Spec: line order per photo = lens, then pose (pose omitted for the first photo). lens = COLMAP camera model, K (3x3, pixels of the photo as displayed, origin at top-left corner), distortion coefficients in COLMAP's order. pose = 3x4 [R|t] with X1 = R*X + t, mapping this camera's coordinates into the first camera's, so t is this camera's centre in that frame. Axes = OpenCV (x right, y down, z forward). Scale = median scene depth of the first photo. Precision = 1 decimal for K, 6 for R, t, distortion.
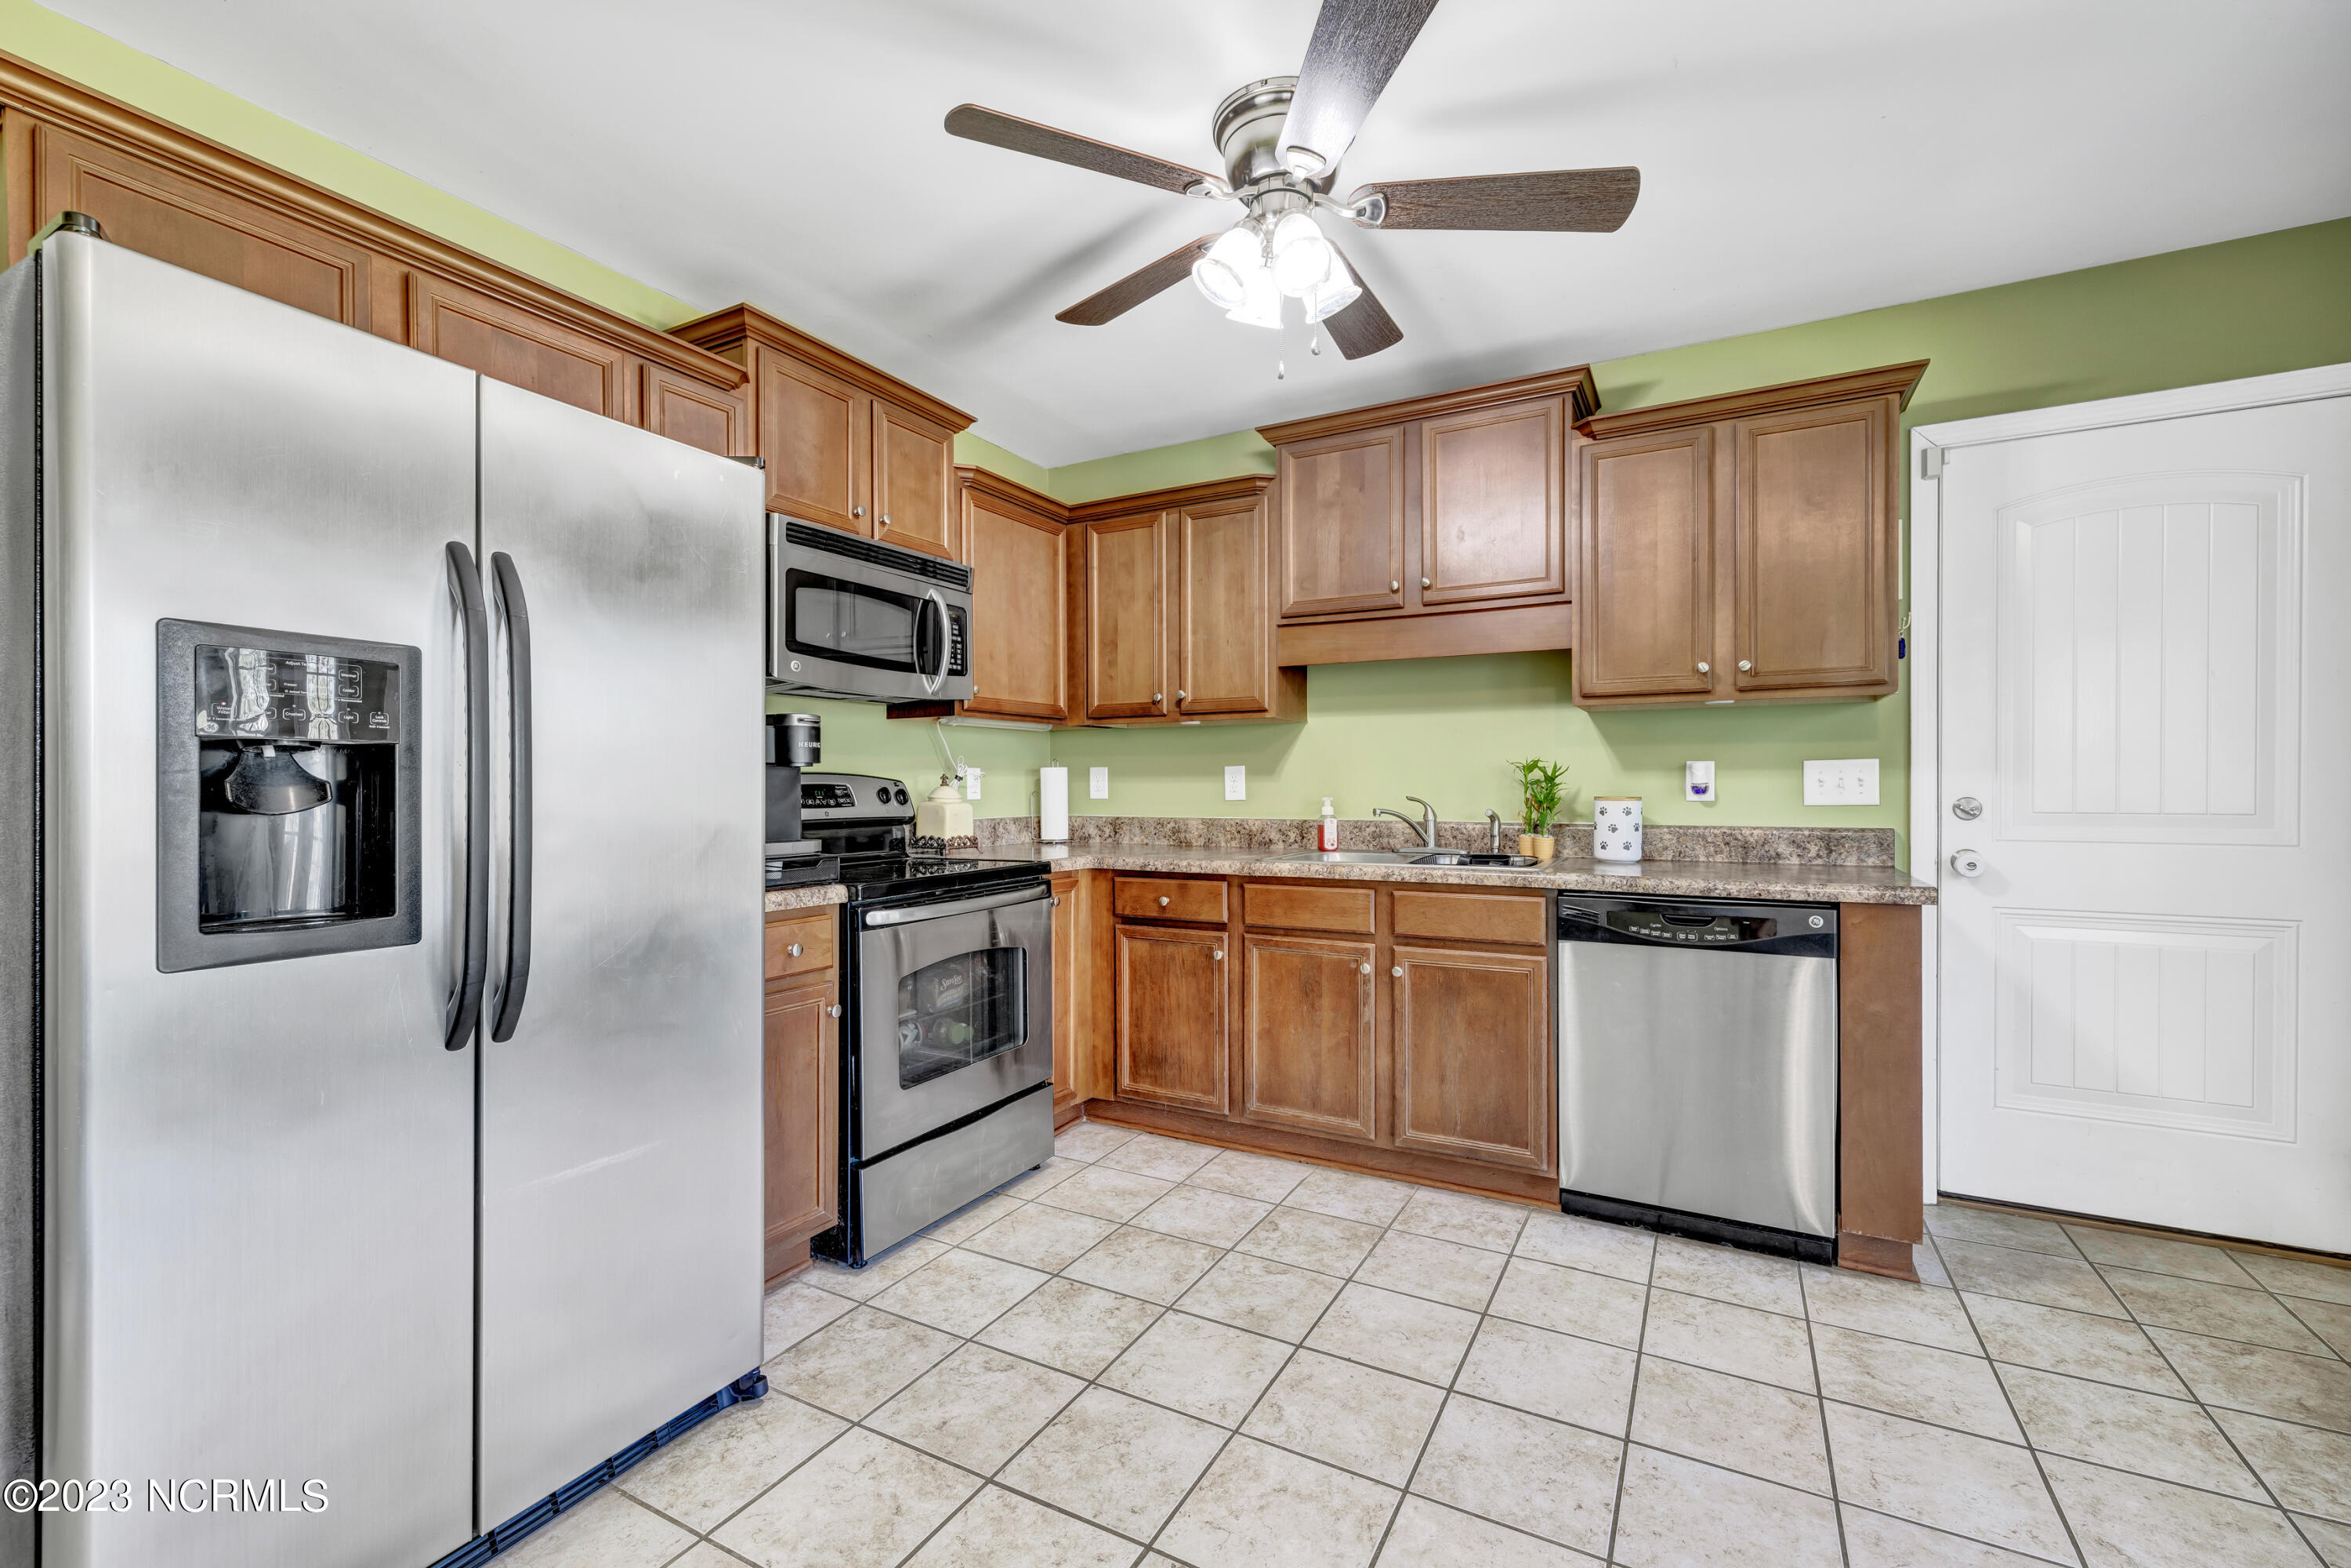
lens RADIAL K [[984.8, 0, 1175.5], [0, 984.8, 784.0], [0, 0, 1]] dist [-0.000390, 0.000172]
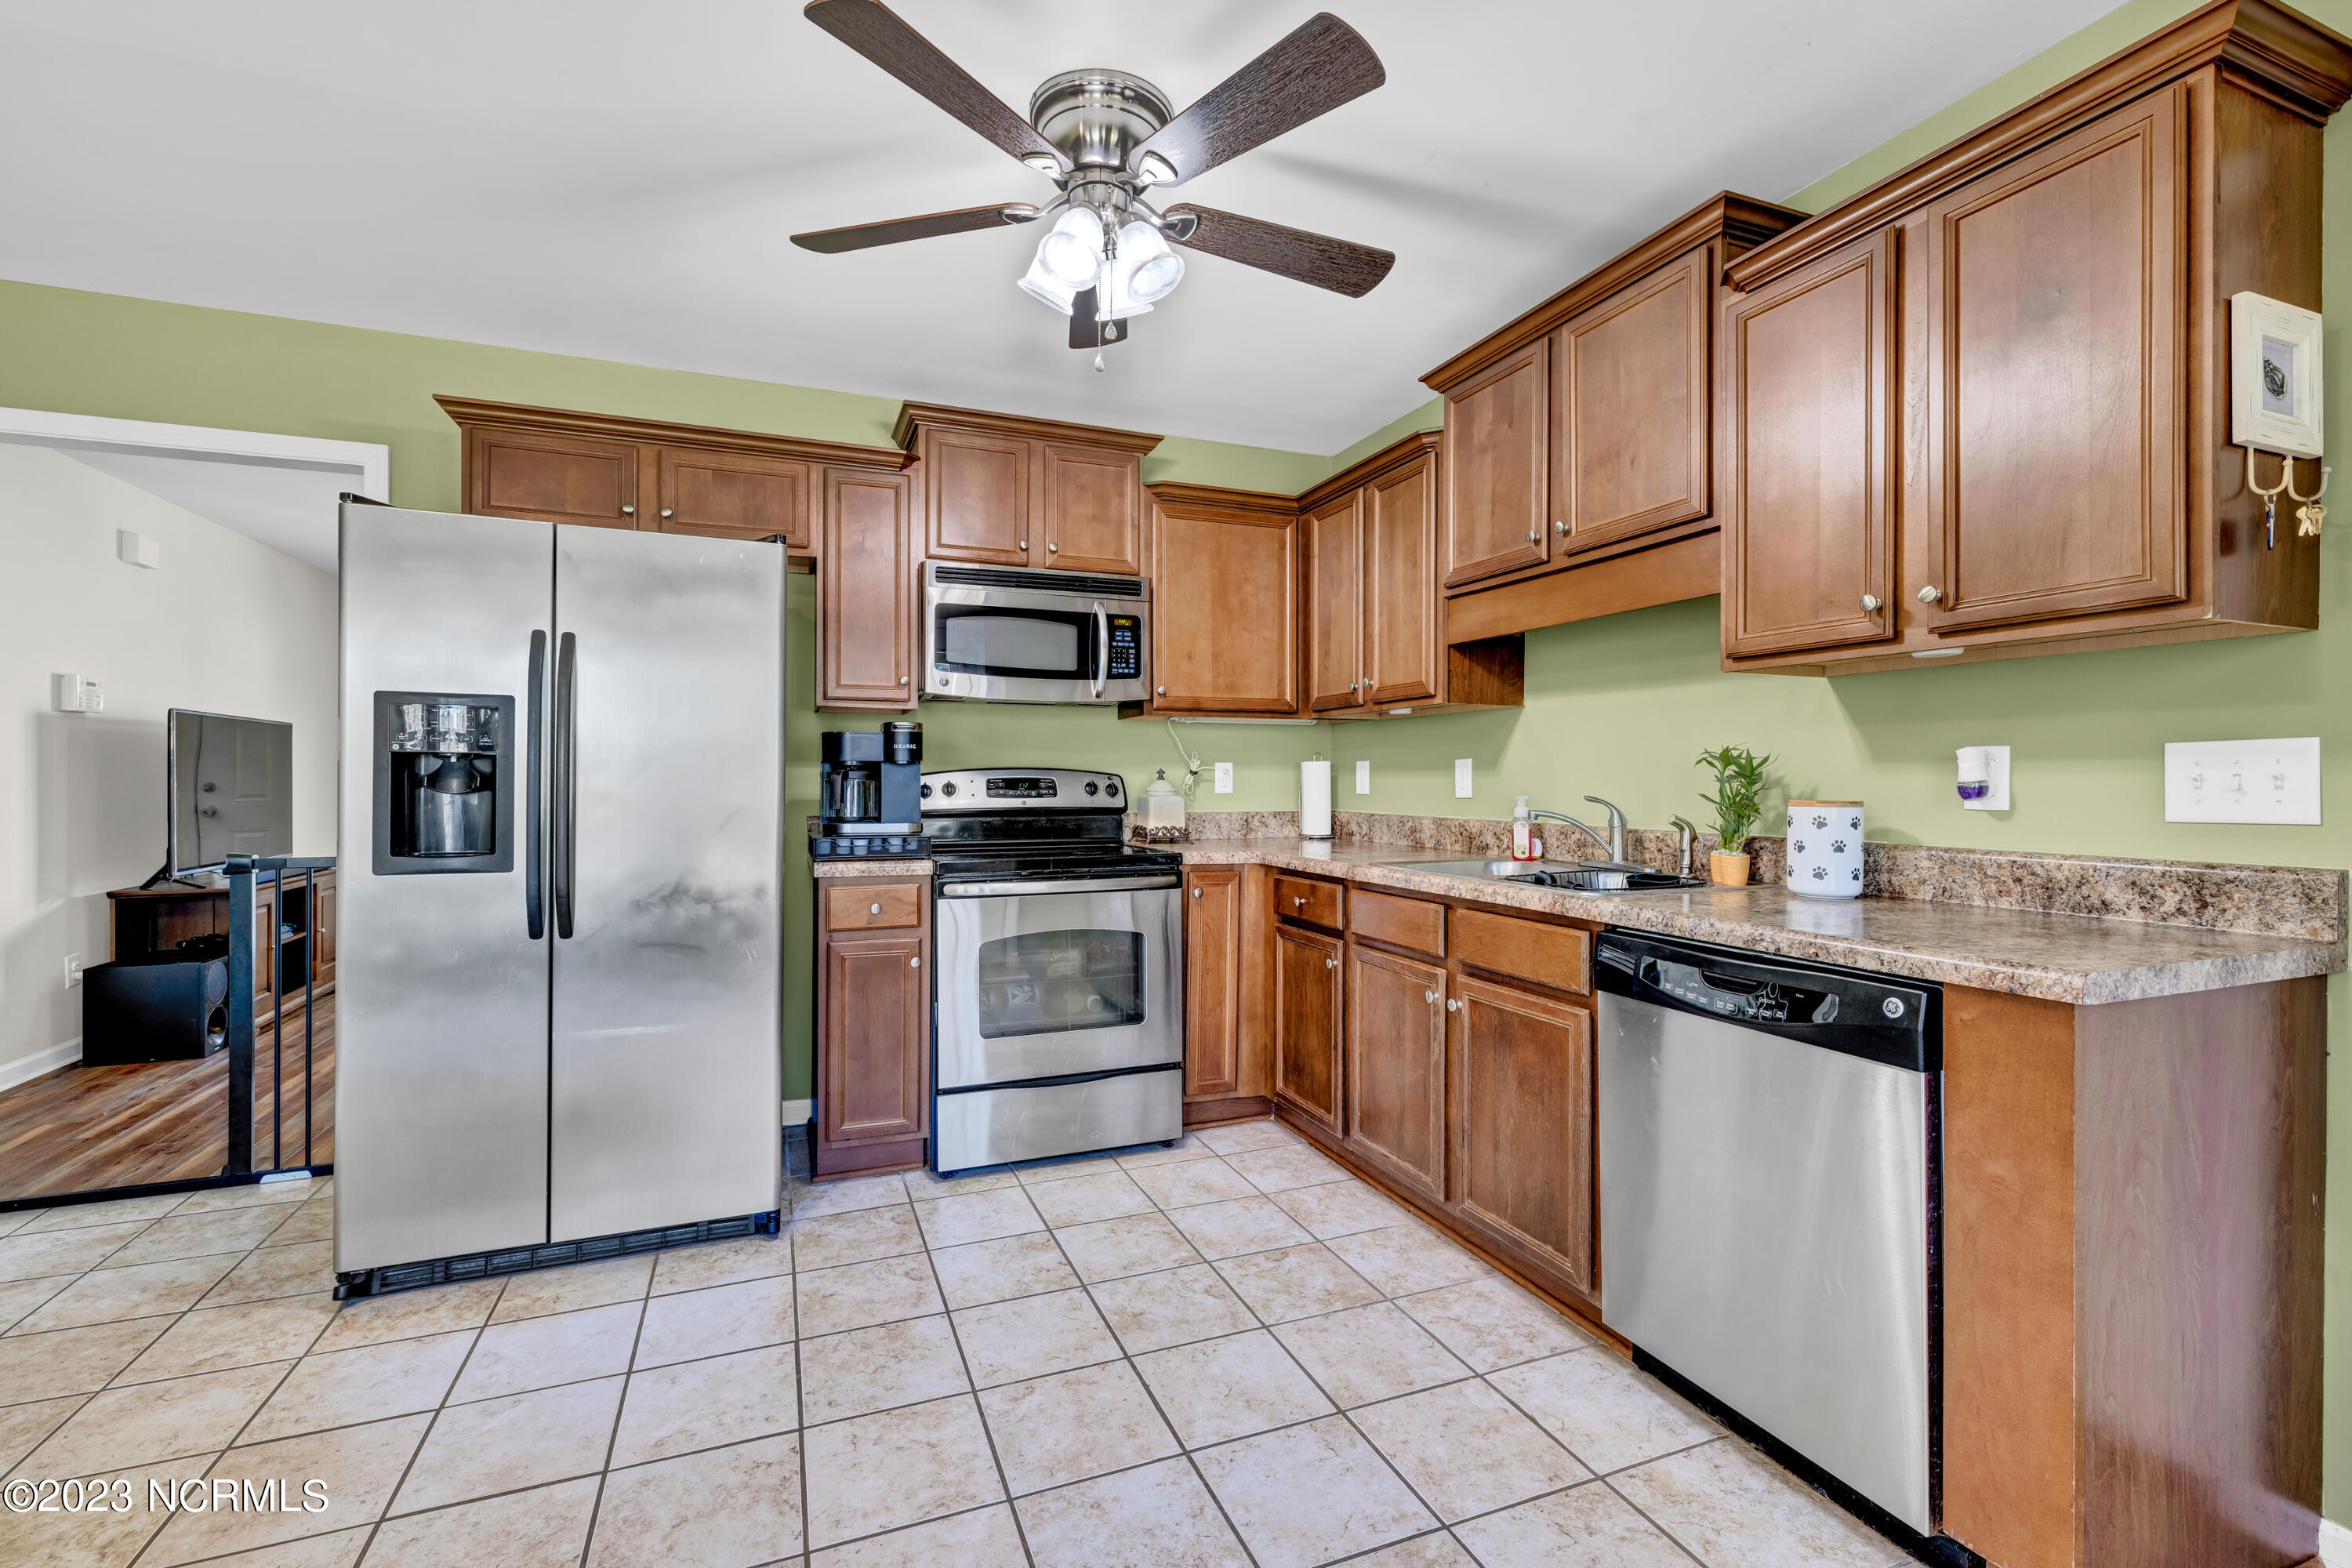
lens RADIAL K [[1005.7, 0, 1167.8], [0, 1005.7, 775.4], [0, 0, 1]] dist [0.000796, 0.000095]
pose [[0.773700, 0.002430, -0.633547, 0.541448], [-0.003810, 0.999992, -0.000818, -0.002309], [0.633540, 0.003046, 0.773704, 0.175464]]
